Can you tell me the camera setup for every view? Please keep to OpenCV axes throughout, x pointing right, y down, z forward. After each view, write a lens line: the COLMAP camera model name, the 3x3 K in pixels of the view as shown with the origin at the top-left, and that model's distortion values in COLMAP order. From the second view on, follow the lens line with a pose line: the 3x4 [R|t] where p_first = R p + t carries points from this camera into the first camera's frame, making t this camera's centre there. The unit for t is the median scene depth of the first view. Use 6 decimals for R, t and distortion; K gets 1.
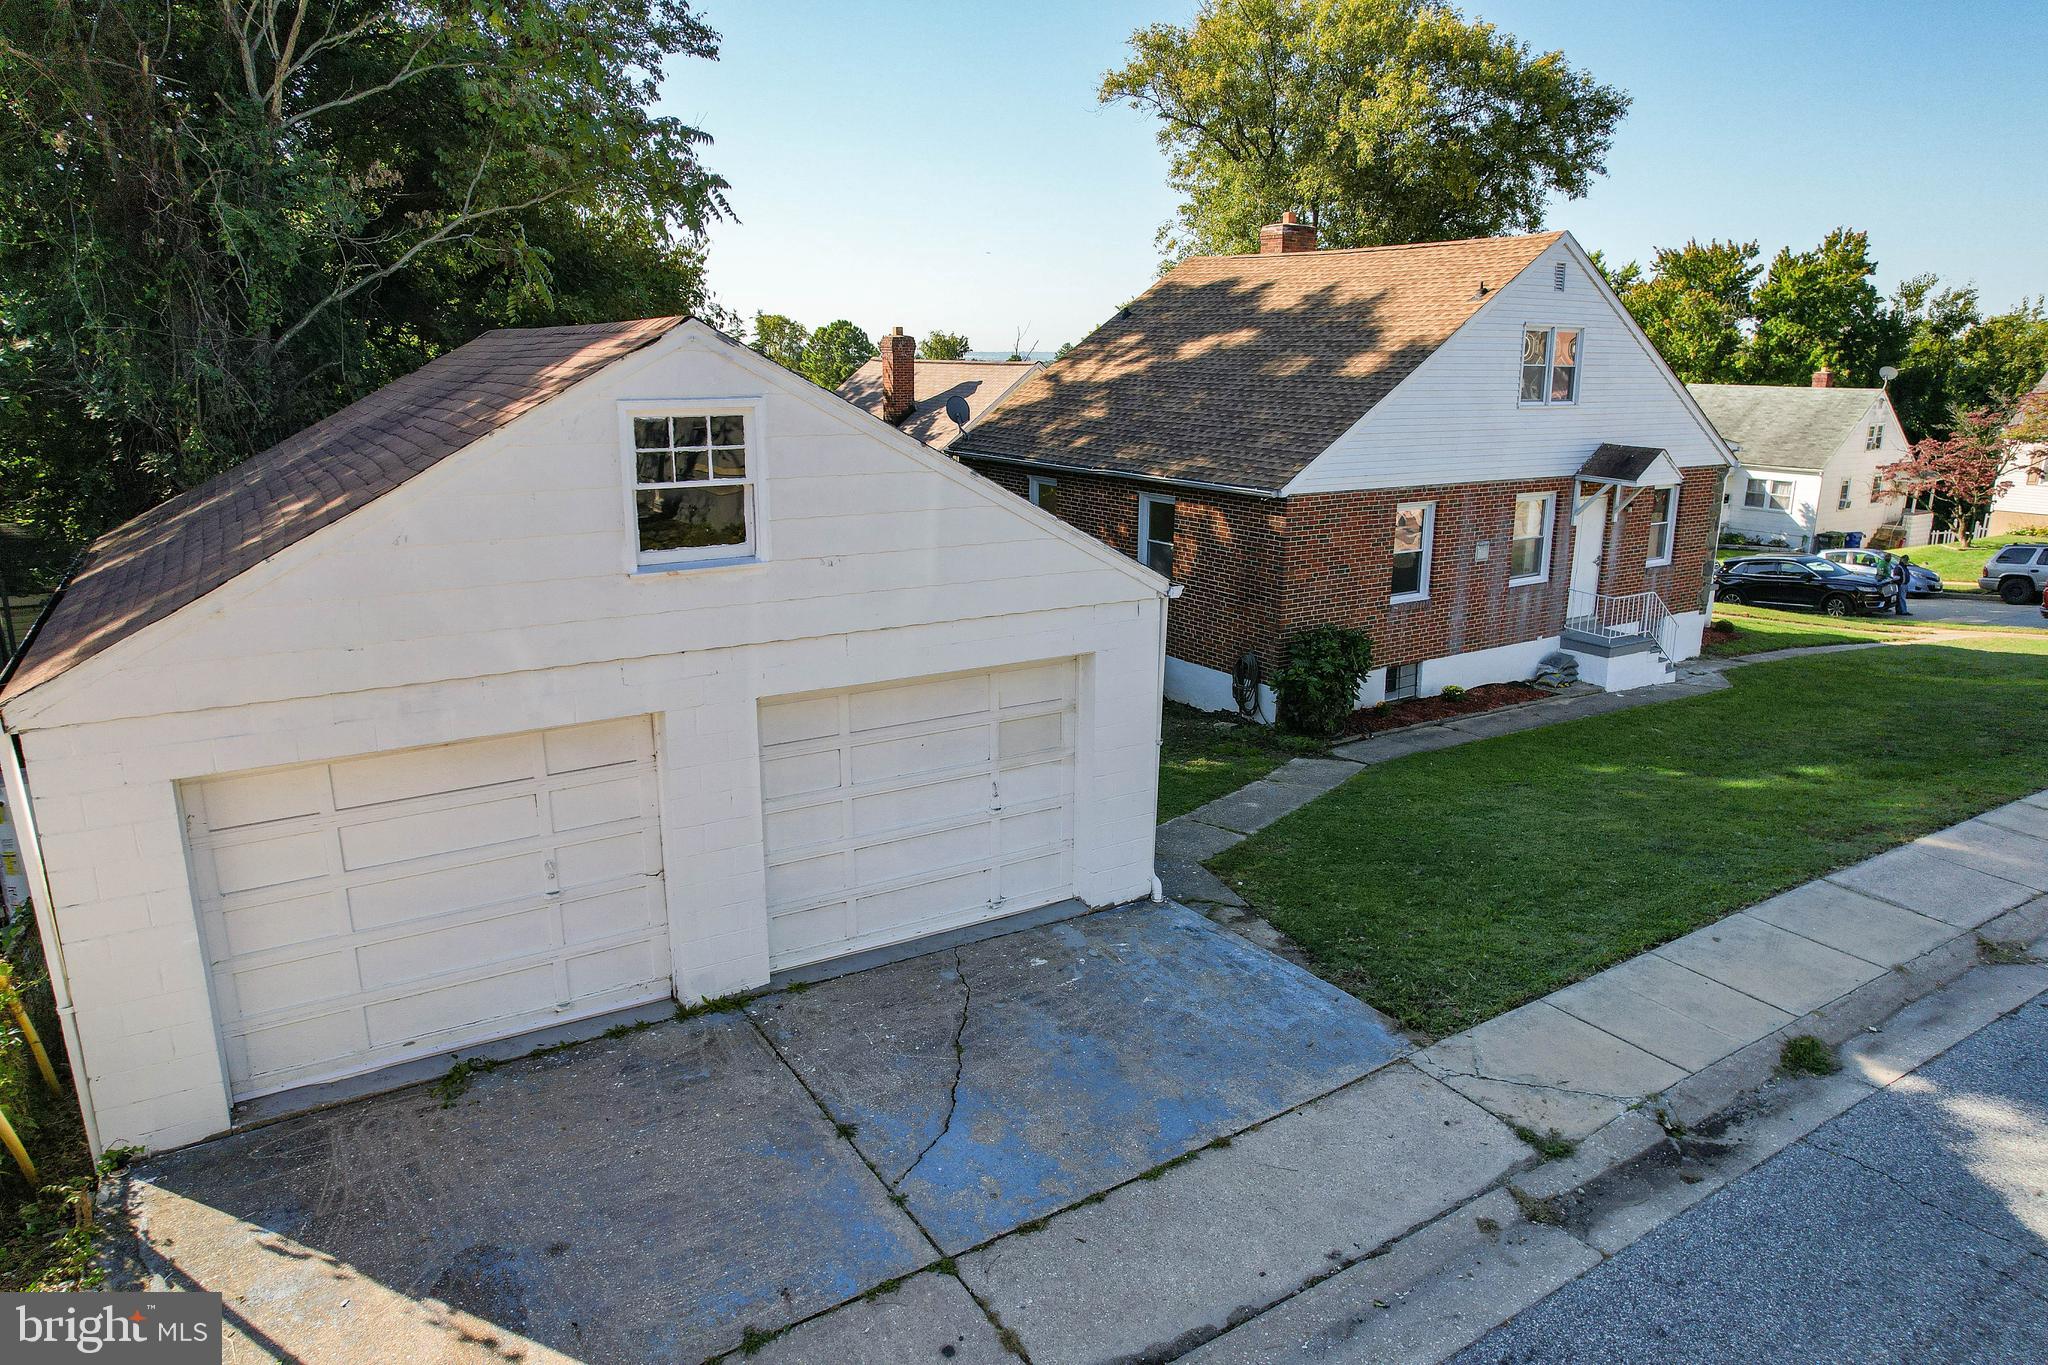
lens RADIAL K [[1308.3, 0, 1019.5], [0, 1308.3, 691.9], [0, 0, 1]] dist [-0.066189, 0.050368]
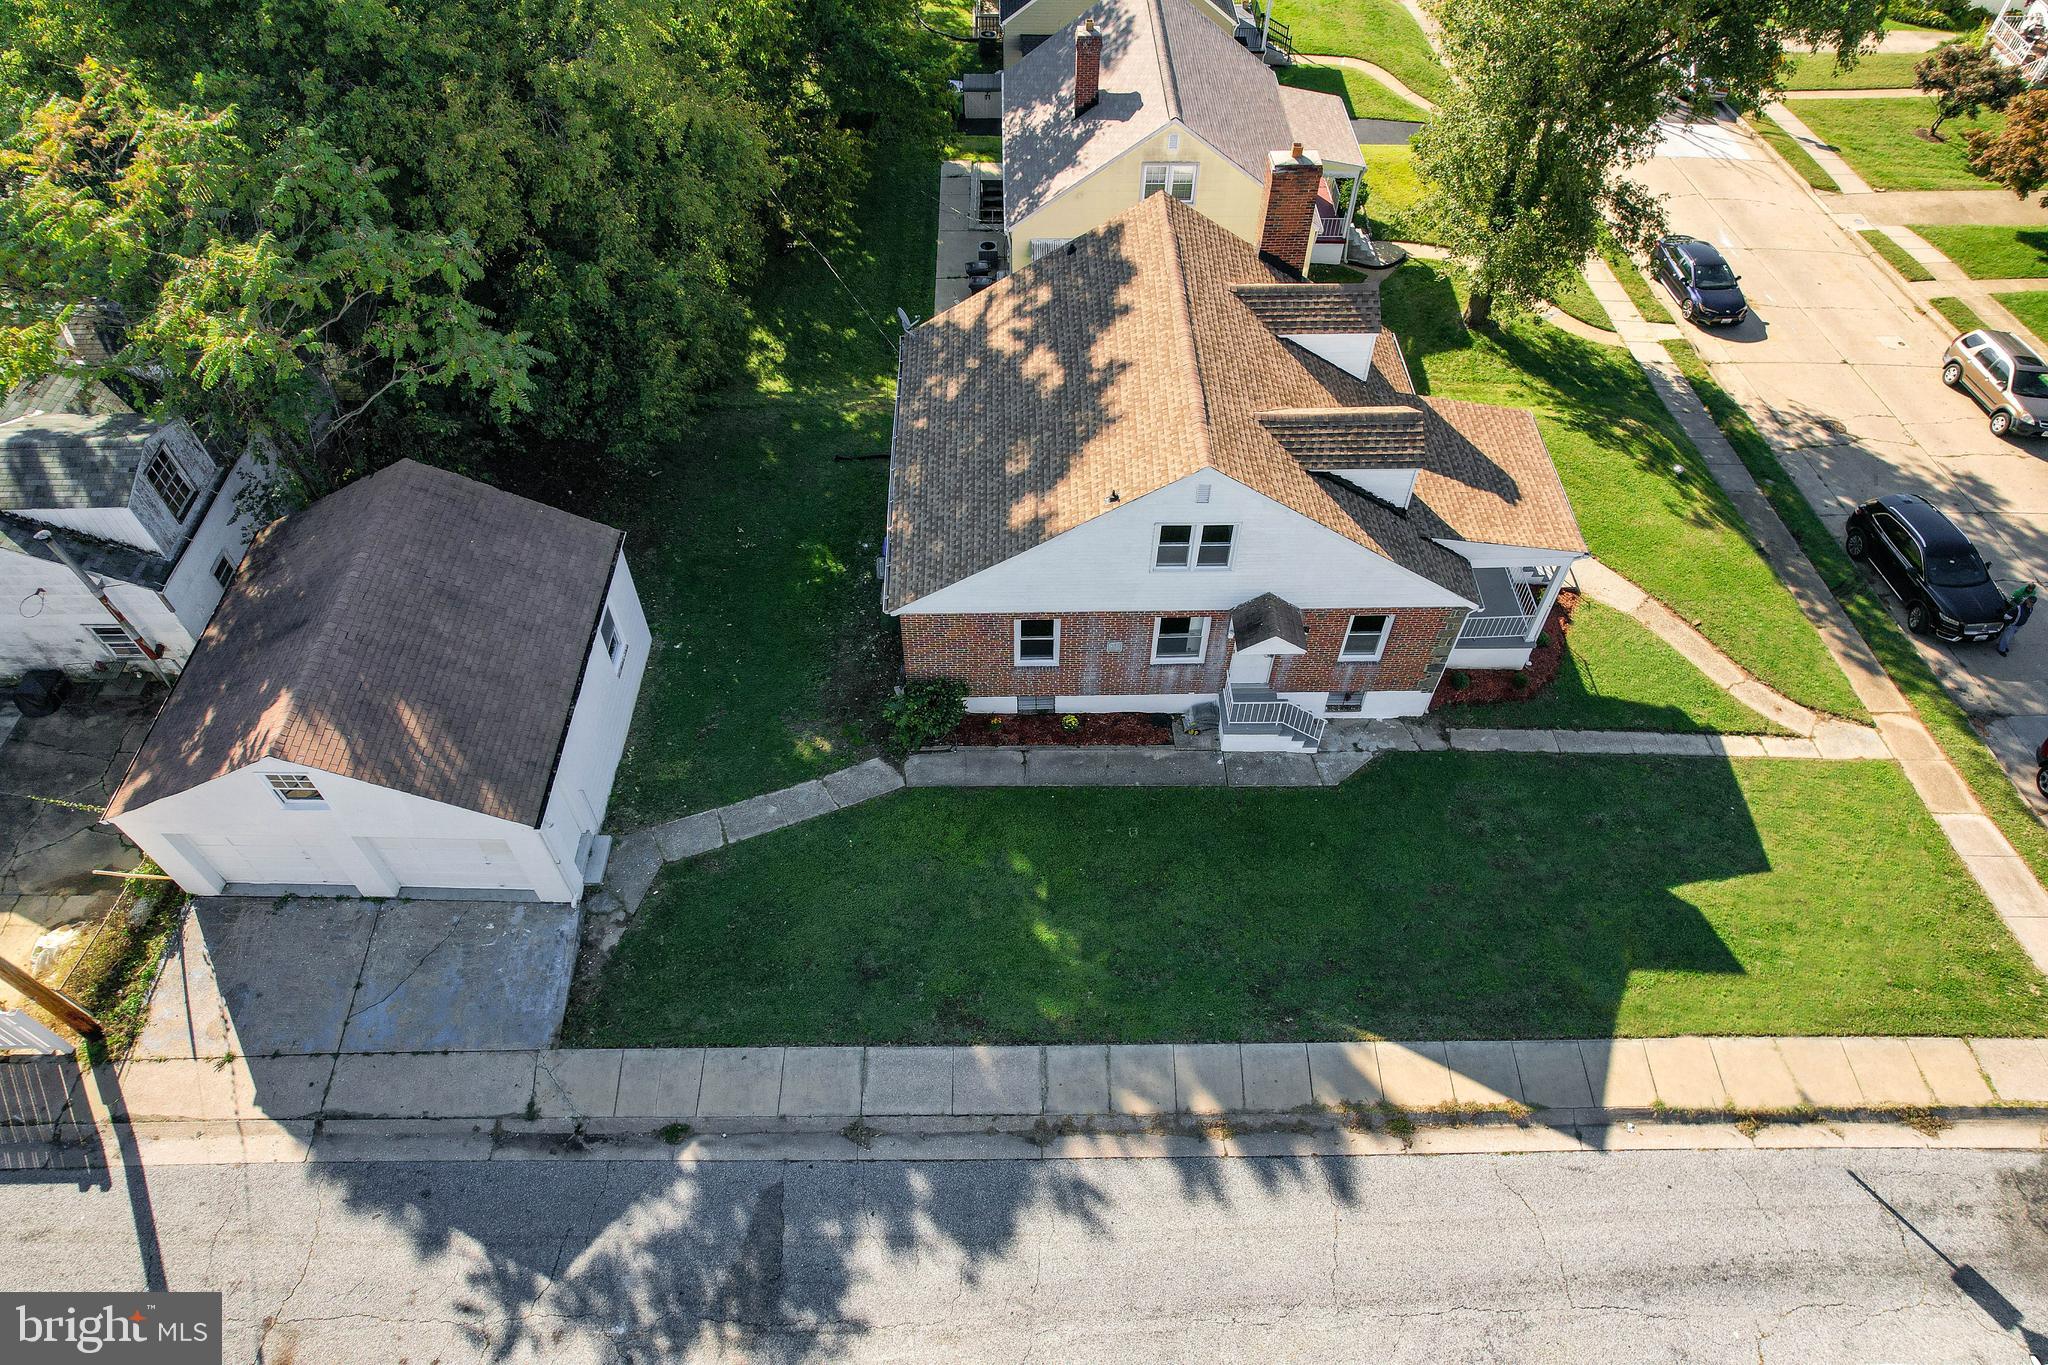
lens RADIAL K [[1308.3, 0, 1019.5], [0, 1308.3, 691.9], [0, 0, 1]] dist [-0.066189, 0.050368]
pose [[0.845345, 0.414556, -0.336948, 1.659776], [-0.128662, 0.770153, 0.624749, -1.978065], [0.518495, -0.484776, 0.704382, 0.027207]]
